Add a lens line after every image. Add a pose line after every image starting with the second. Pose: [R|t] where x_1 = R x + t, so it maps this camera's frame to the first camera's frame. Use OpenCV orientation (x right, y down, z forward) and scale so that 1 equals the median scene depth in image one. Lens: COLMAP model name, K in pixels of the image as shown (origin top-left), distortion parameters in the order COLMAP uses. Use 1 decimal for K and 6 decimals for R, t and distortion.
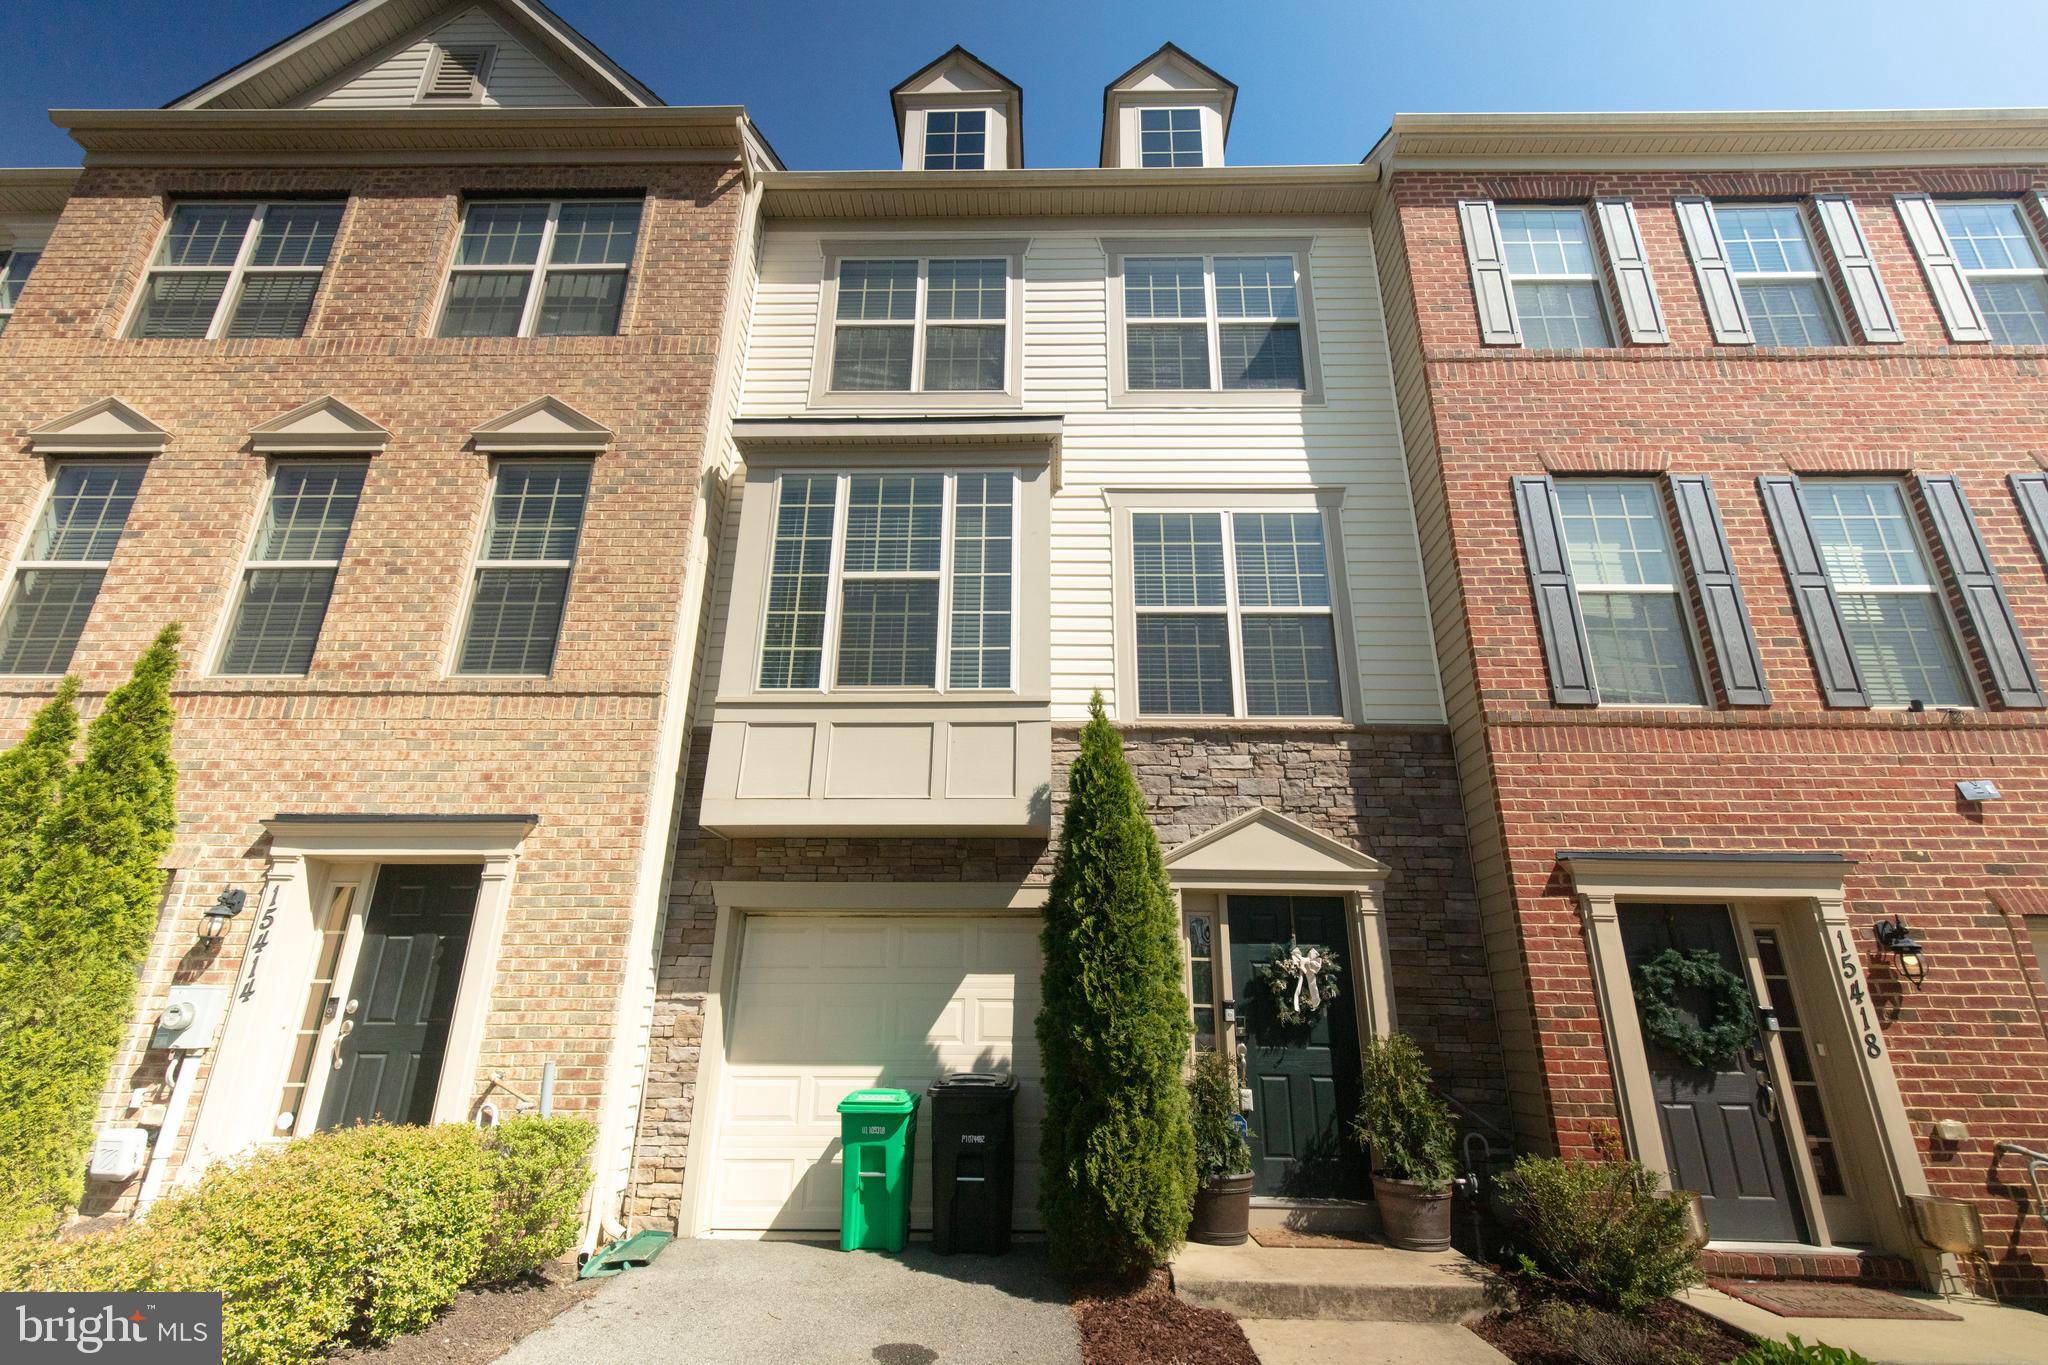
lens RADIAL K [[1016.5, 0, 1029.1], [0, 1016.5, 576.5], [0, 0, 1]] dist [0.001834, 0.000373]
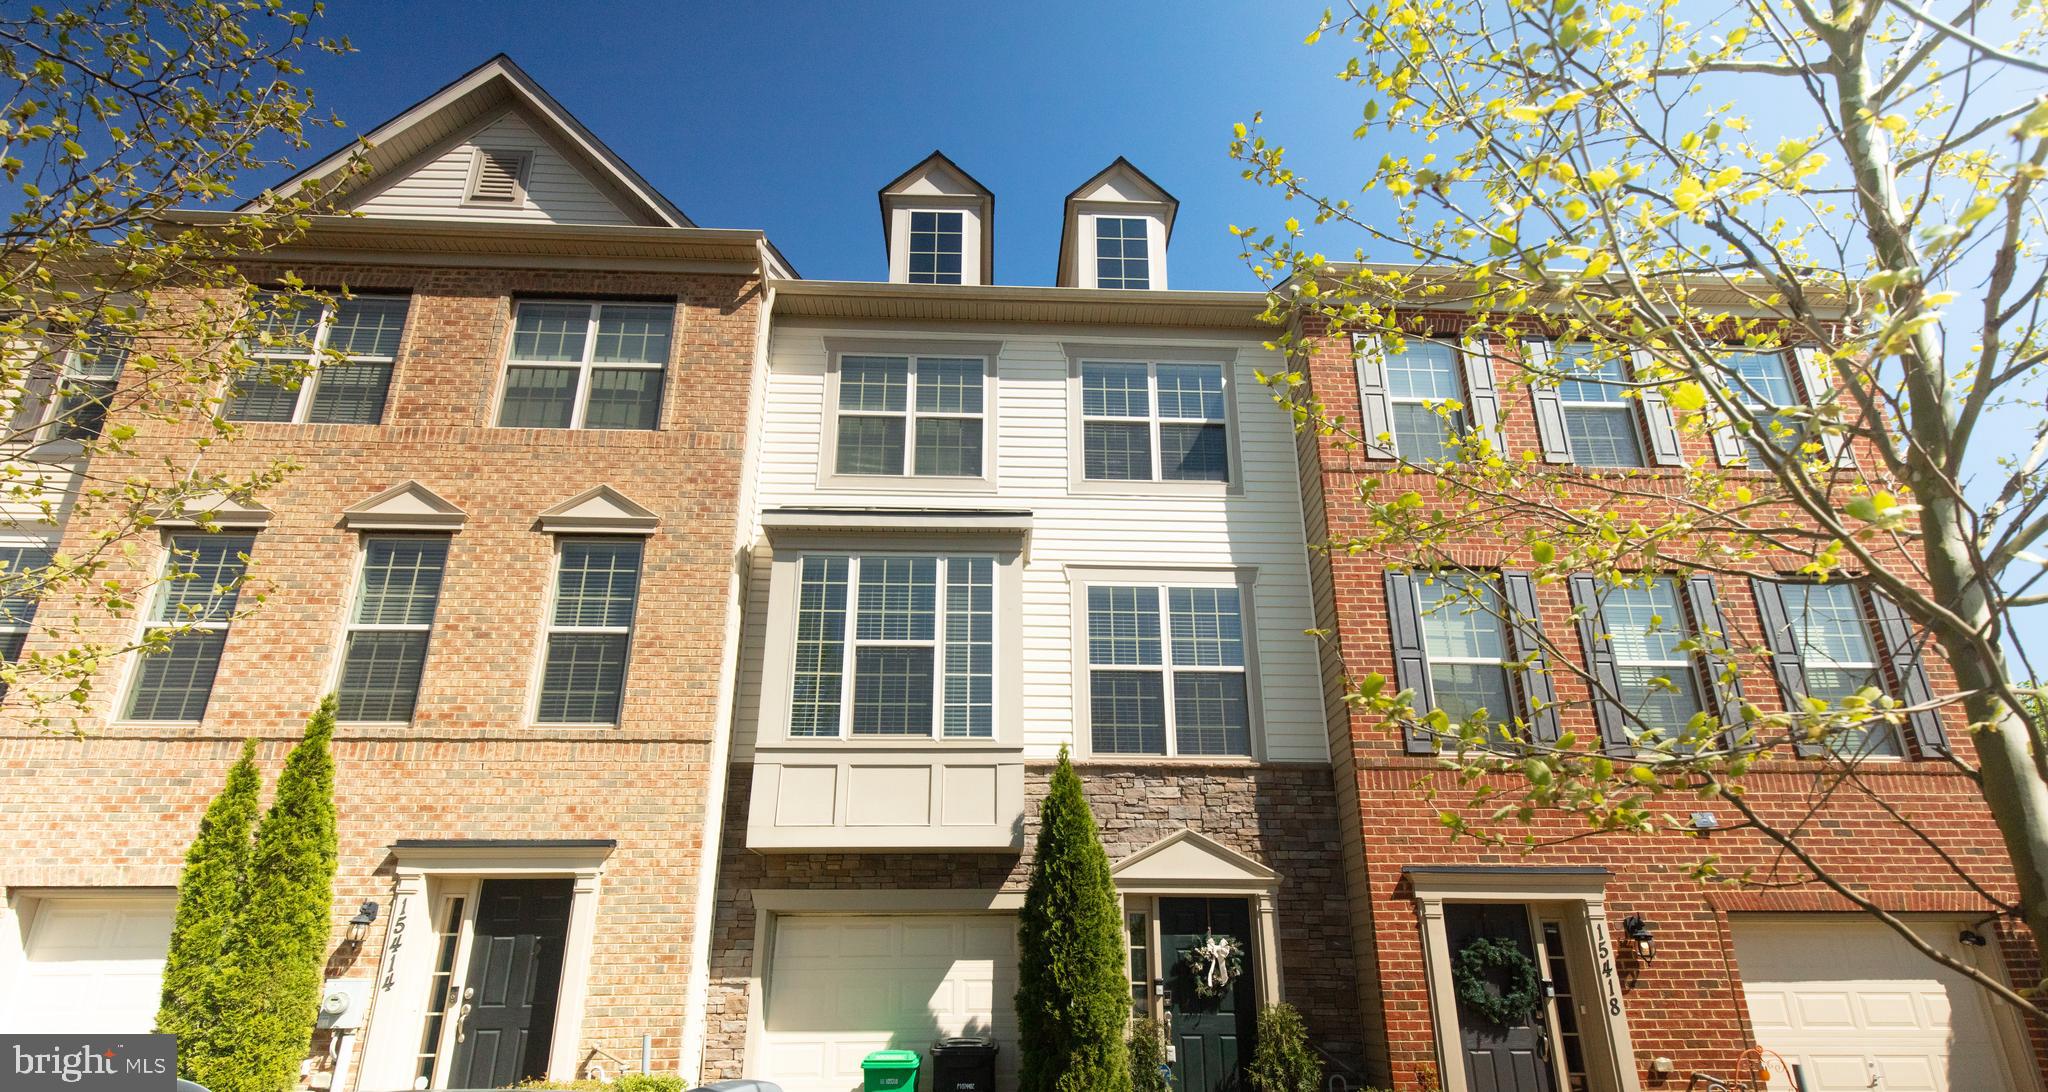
lens RADIAL K [[1075.4, 0, 1024.0], [0, 1075.4, 546.0], [0, 0, 1]] dist [0.003493, -0.001023]
pose [[0.998398, 0.008645, 0.055915, -0.053931], [-0.010003, 0.999661, 0.024053, -0.156753], [-0.055688, -0.024573, 0.998146, -0.327299]]
